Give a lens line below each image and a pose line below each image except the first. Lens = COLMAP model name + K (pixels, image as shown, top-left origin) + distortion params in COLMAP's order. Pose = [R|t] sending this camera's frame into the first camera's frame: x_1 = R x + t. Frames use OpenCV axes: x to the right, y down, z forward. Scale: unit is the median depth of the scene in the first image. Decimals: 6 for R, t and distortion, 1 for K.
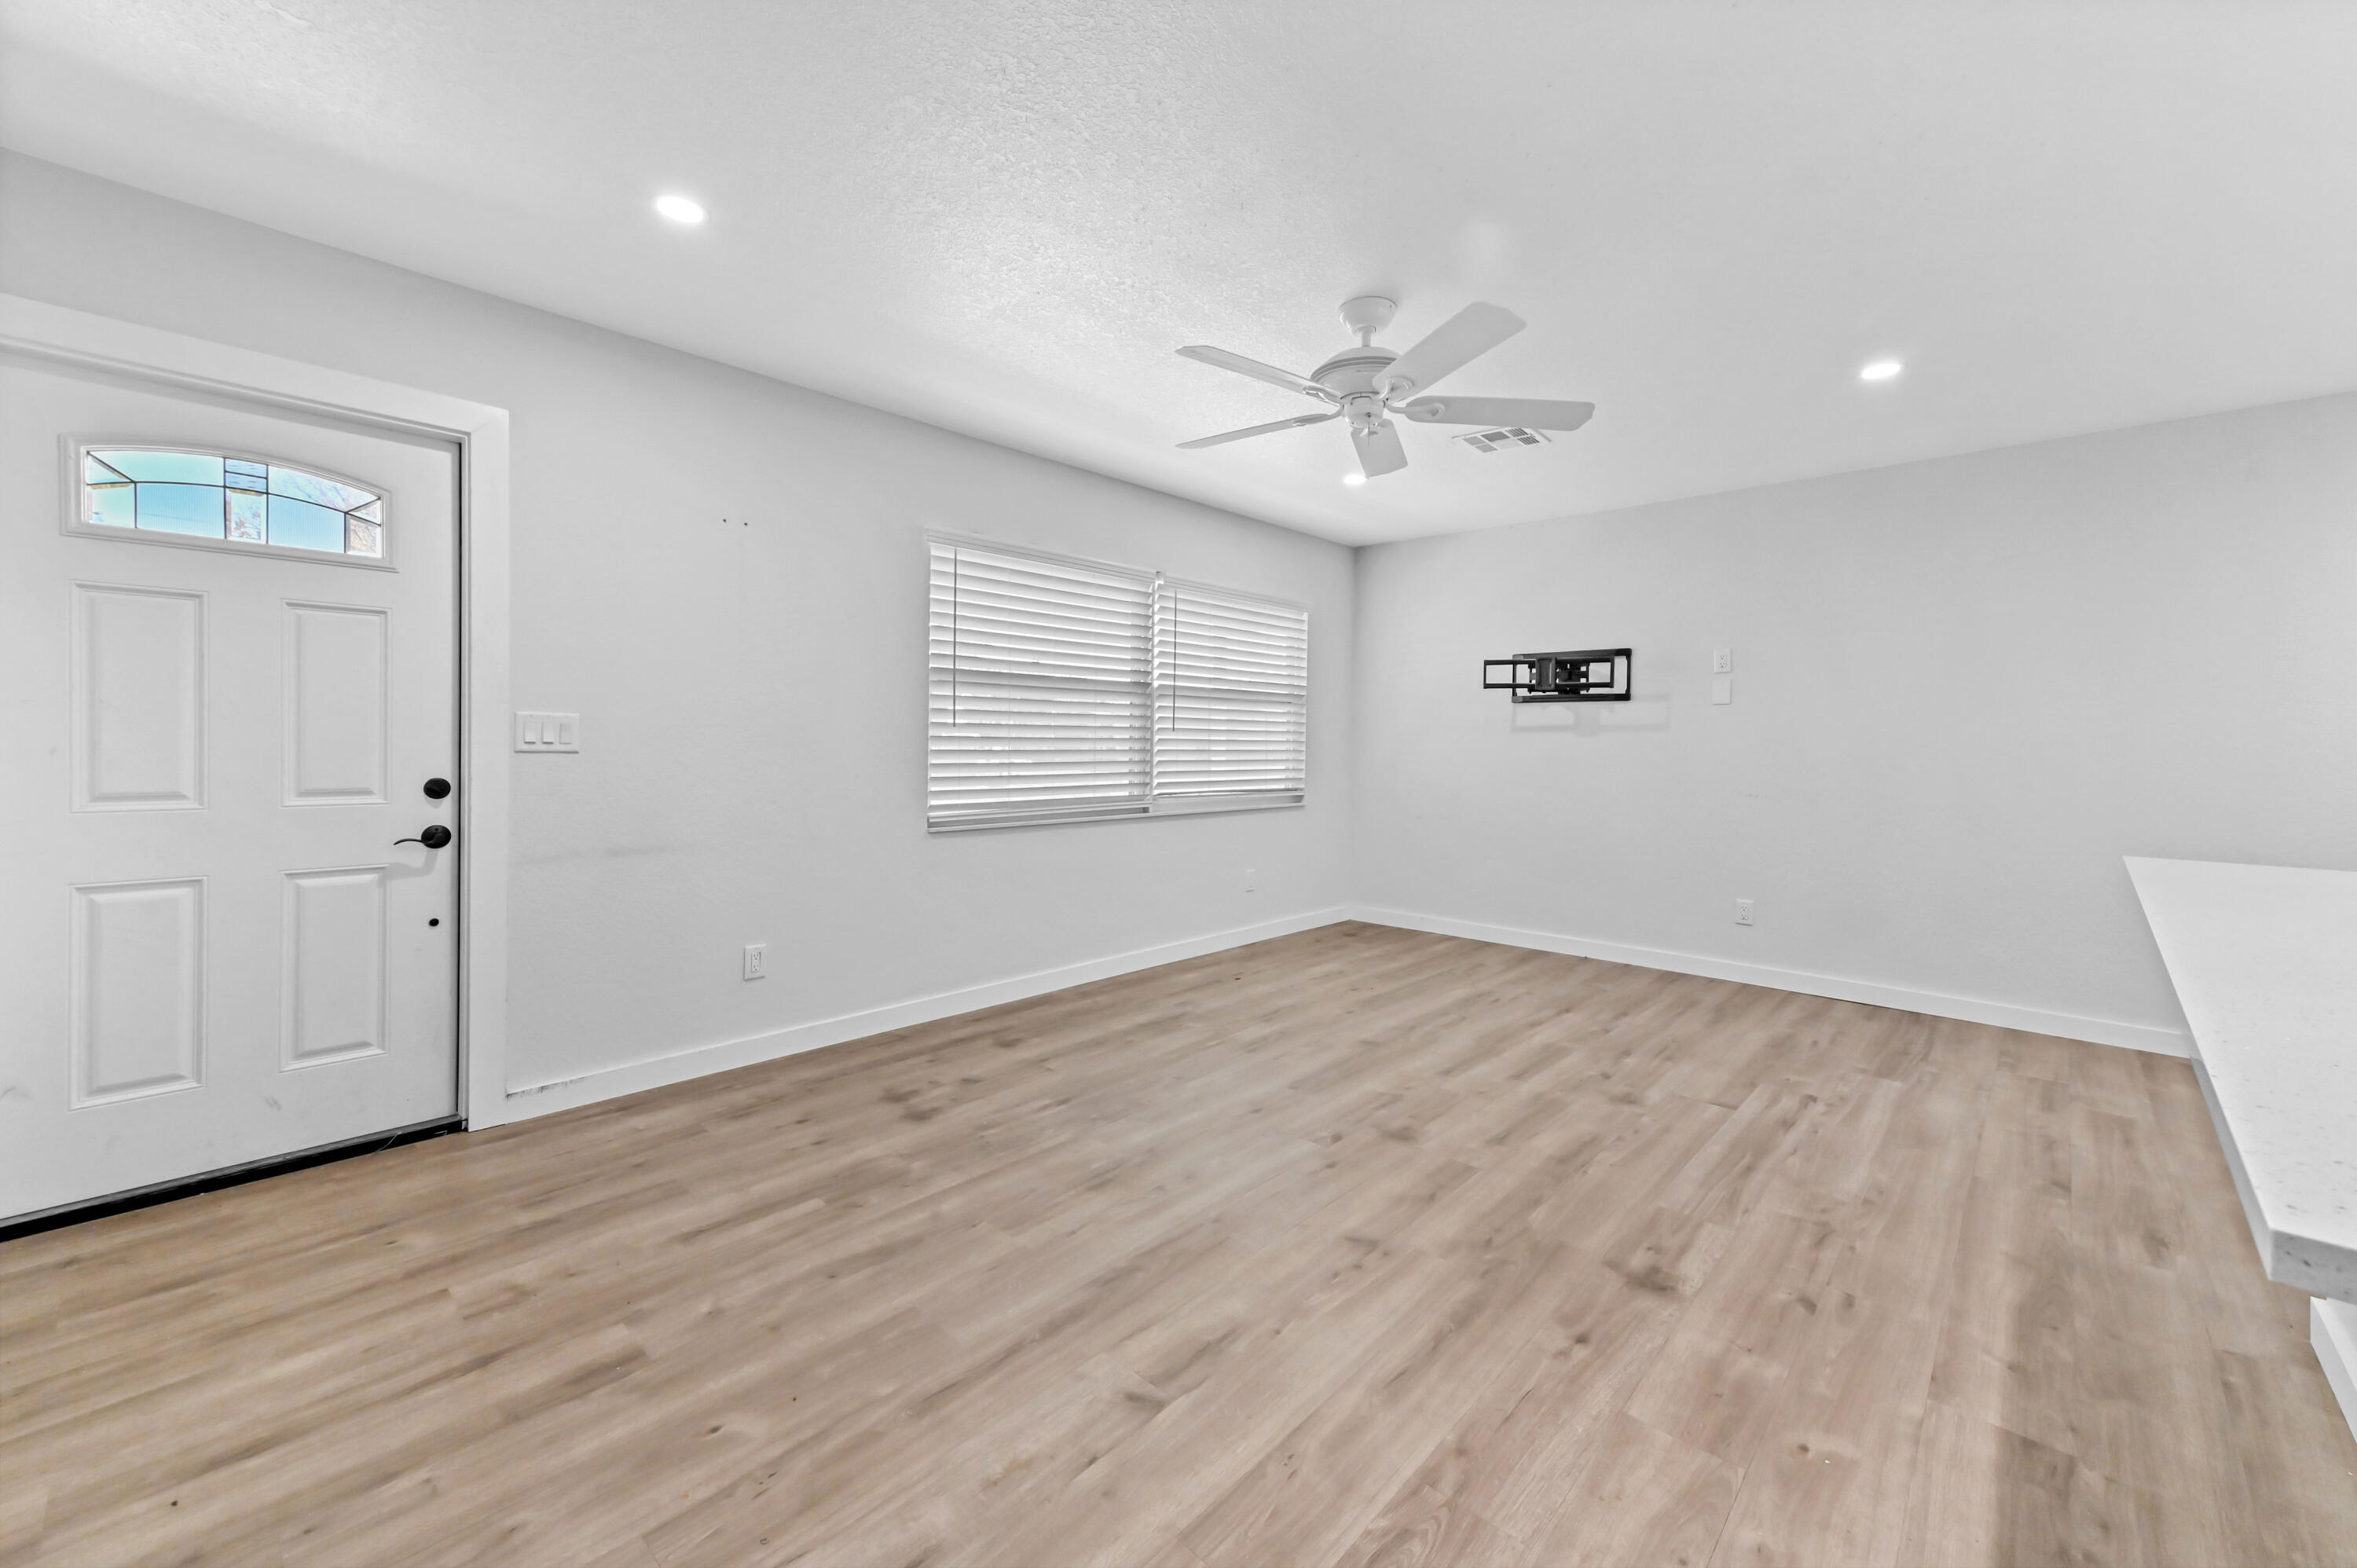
lens RADIAL K [[940.6, 0, 1169.2], [0, 940.6, 750.2], [0, 0, 1]] dist [0.014084, 0.000161]
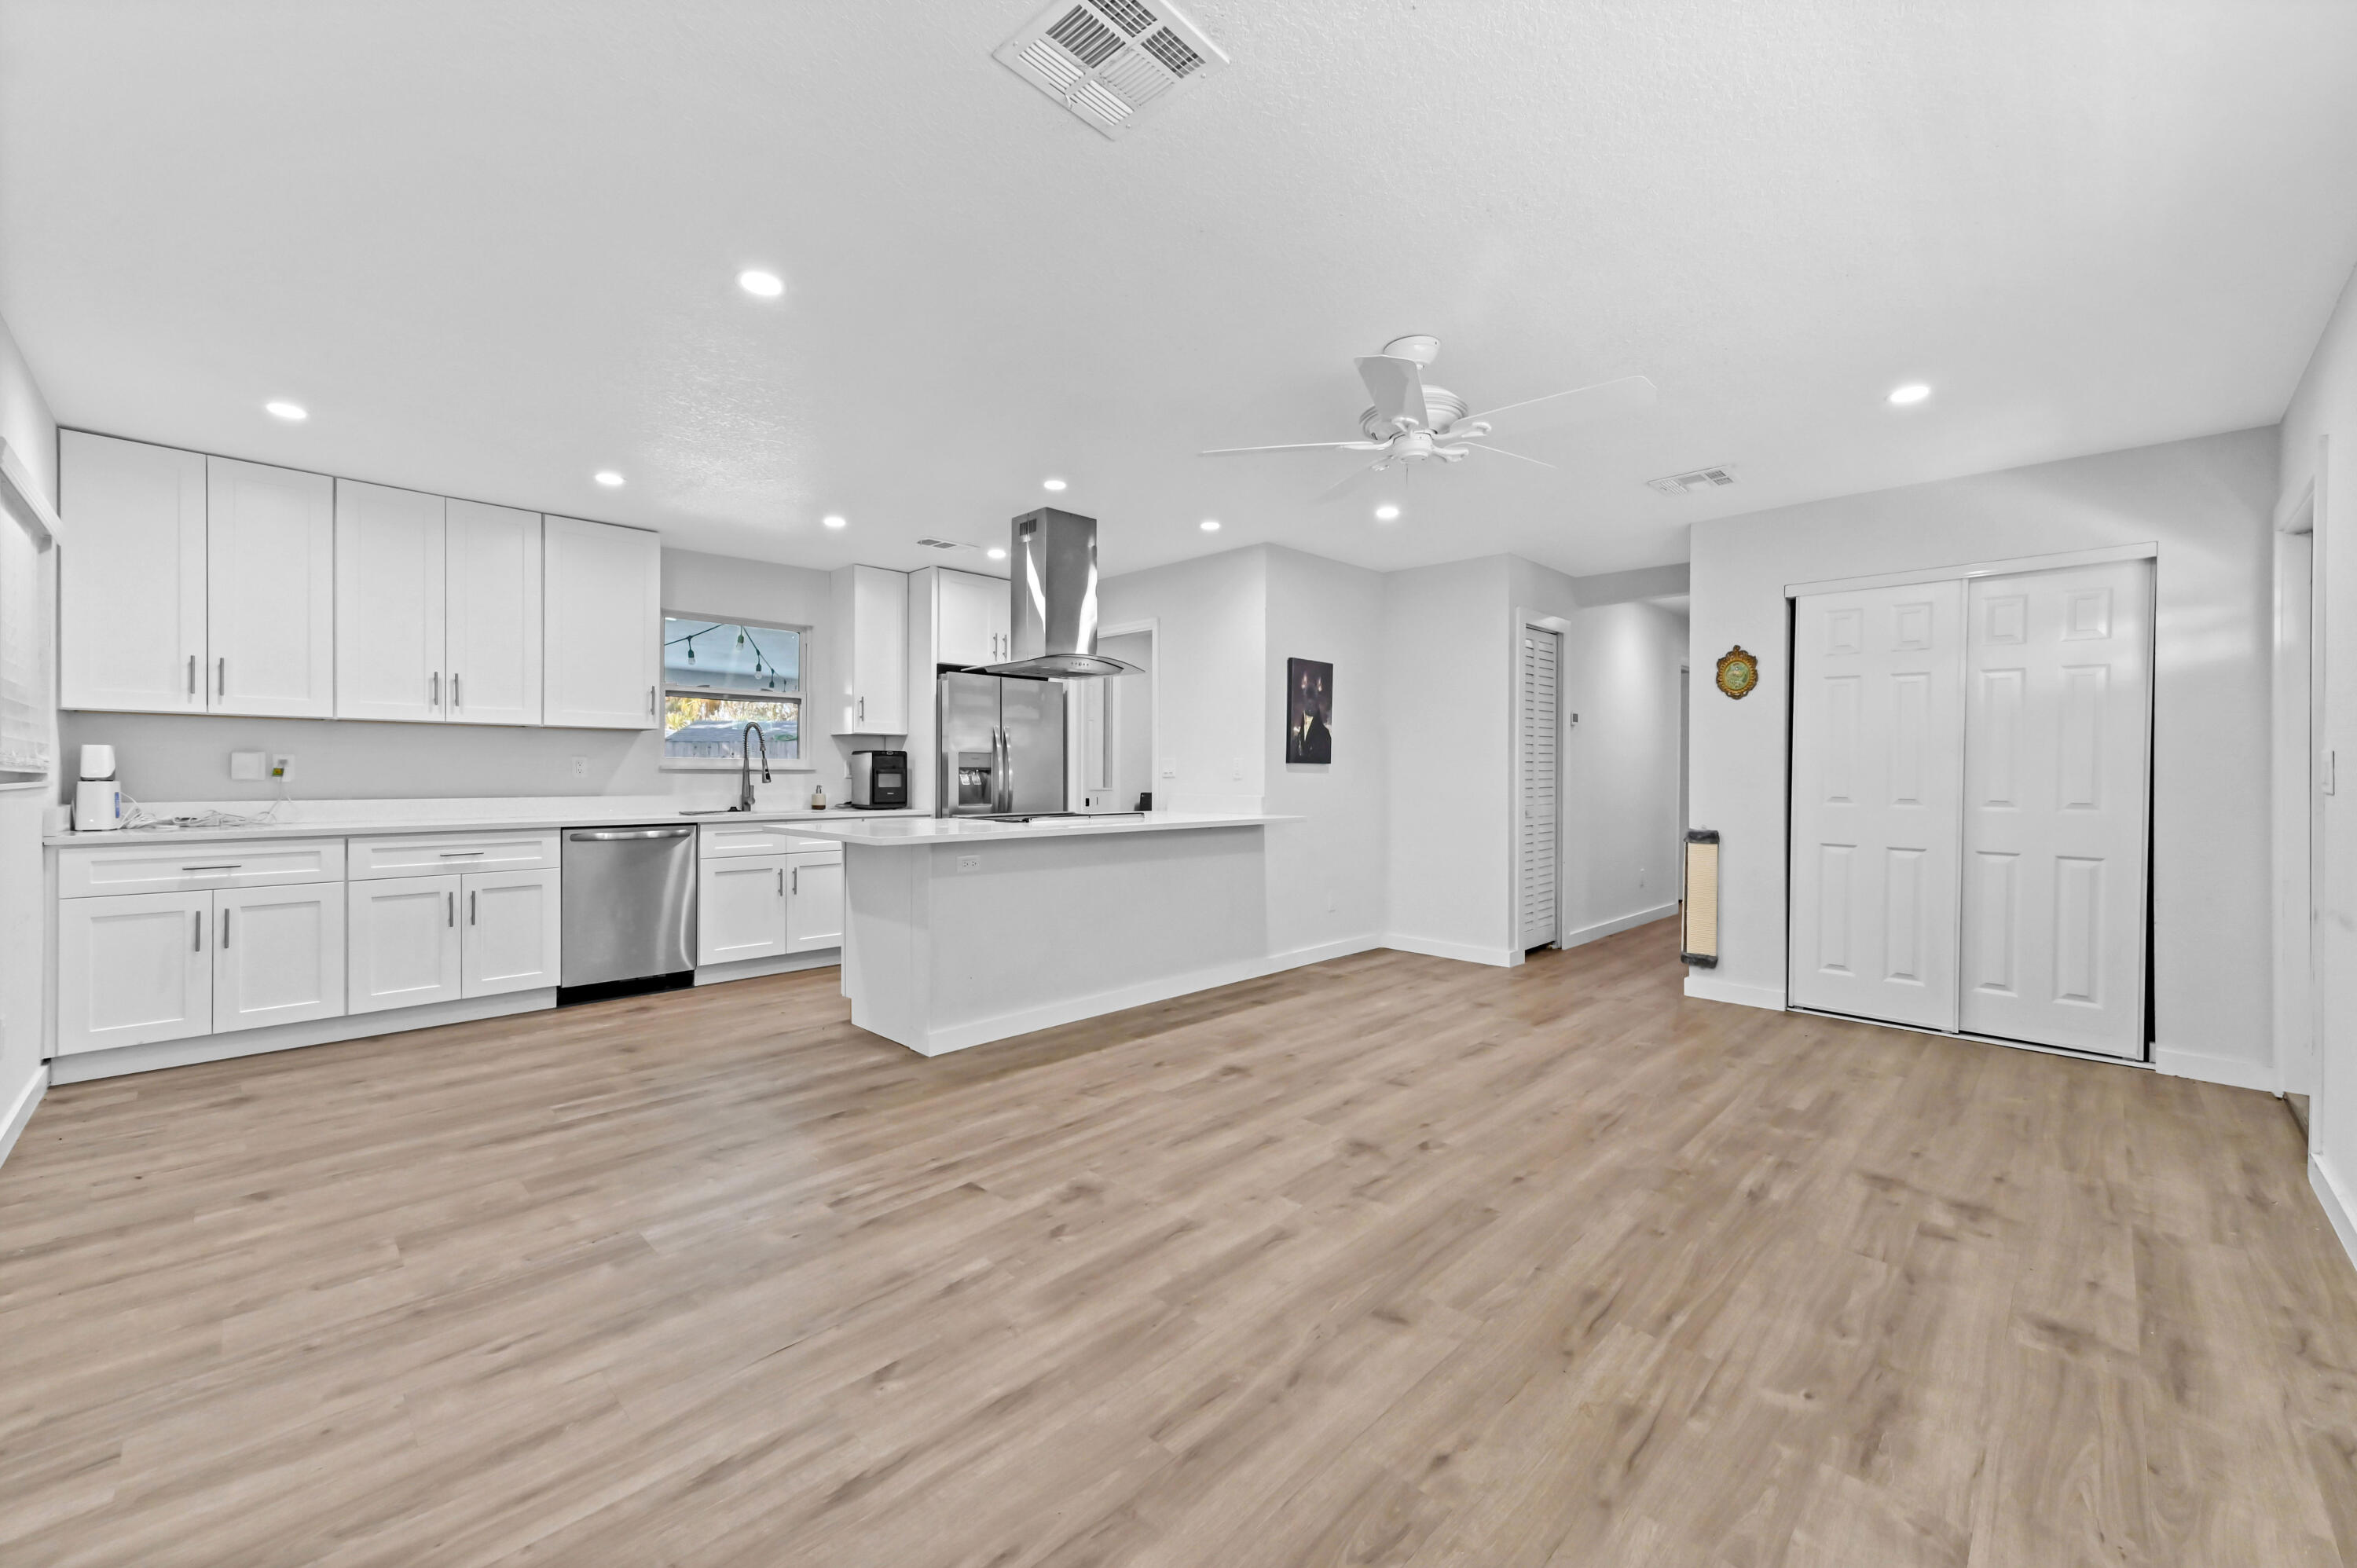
lens RADIAL K [[932.8, 0, 1178.5], [0, 932.8, 784.0], [0, 0, 1]] dist [0.015732, 0.000072]
pose [[-0.999645, -0.016653, 0.020792, 0.414798], [-0.016121, 0.999545, 0.025488, -0.012123], [-0.021207, 0.025144, -0.999459, 1.941720]]
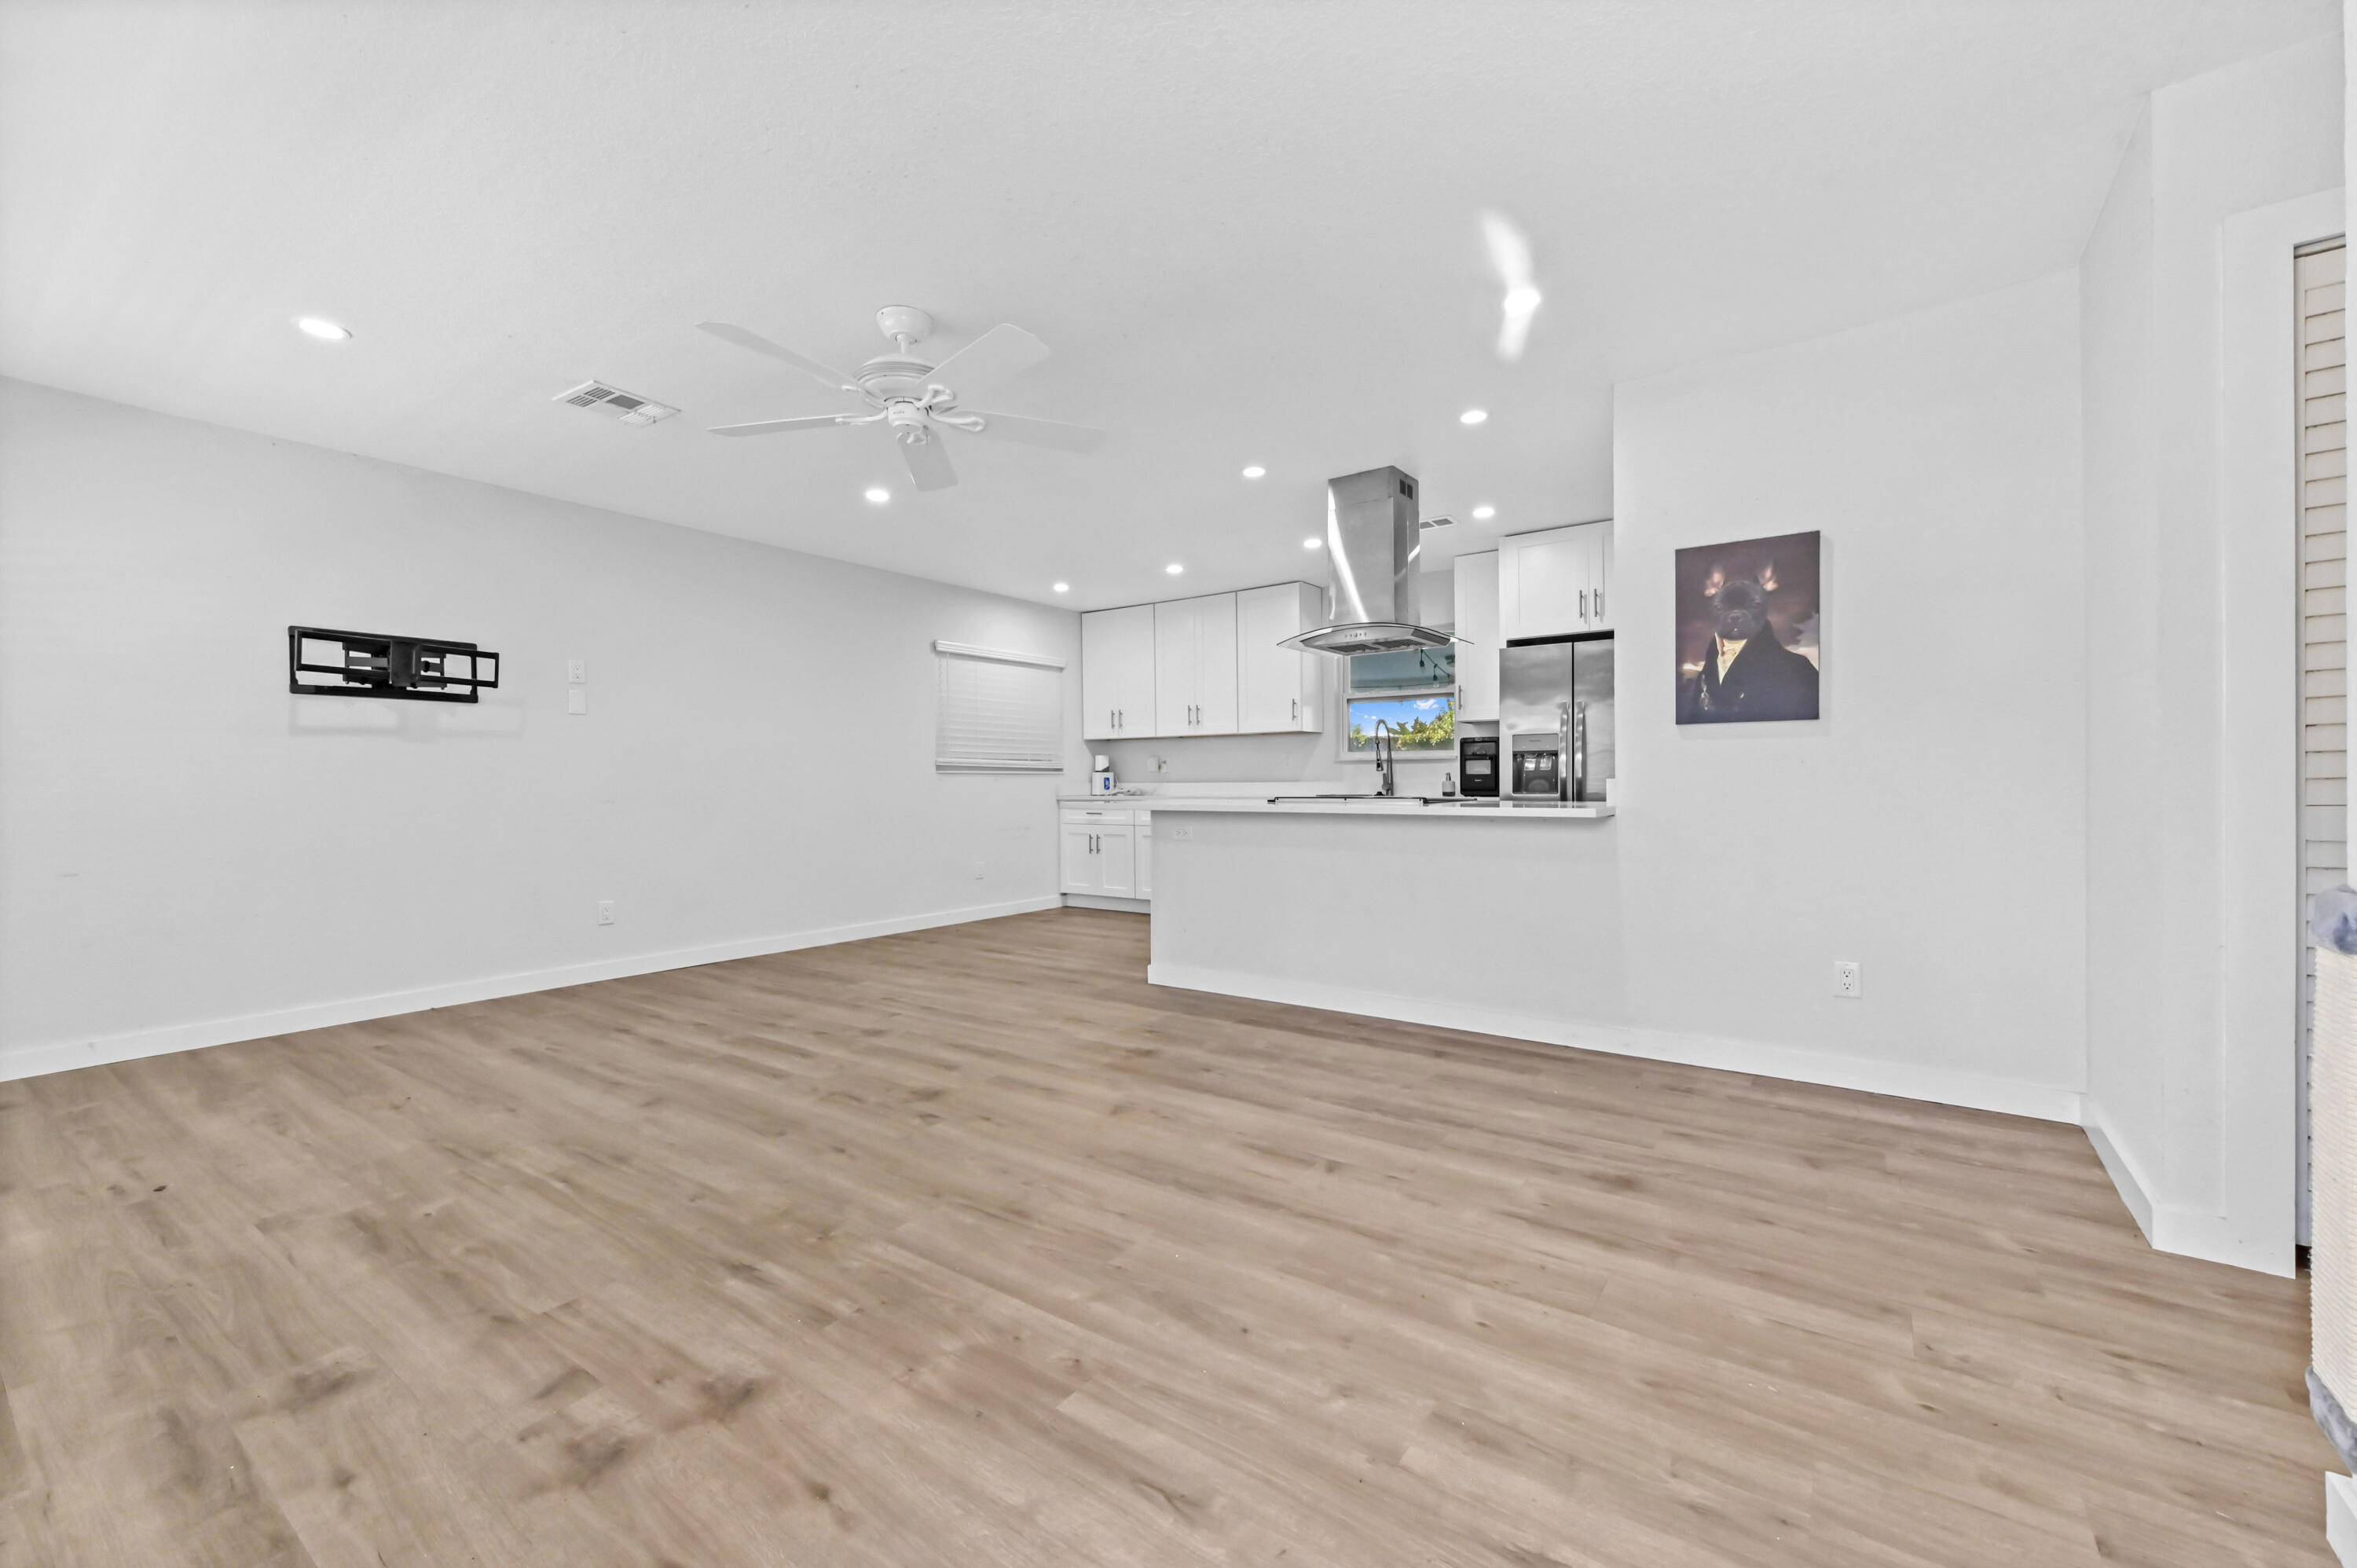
lens RADIAL K [[938.2, 0, 1178.5], [0, 938.2, 784.0], [0, 0, 1]] dist [0.014359, 0.000035]
pose [[-0.133662, -0.015487, 0.990906, -0.835535], [0.016338, 0.999708, 0.017828, 0.032141], [-0.990892, 0.018573, -0.133370, 0.820584]]
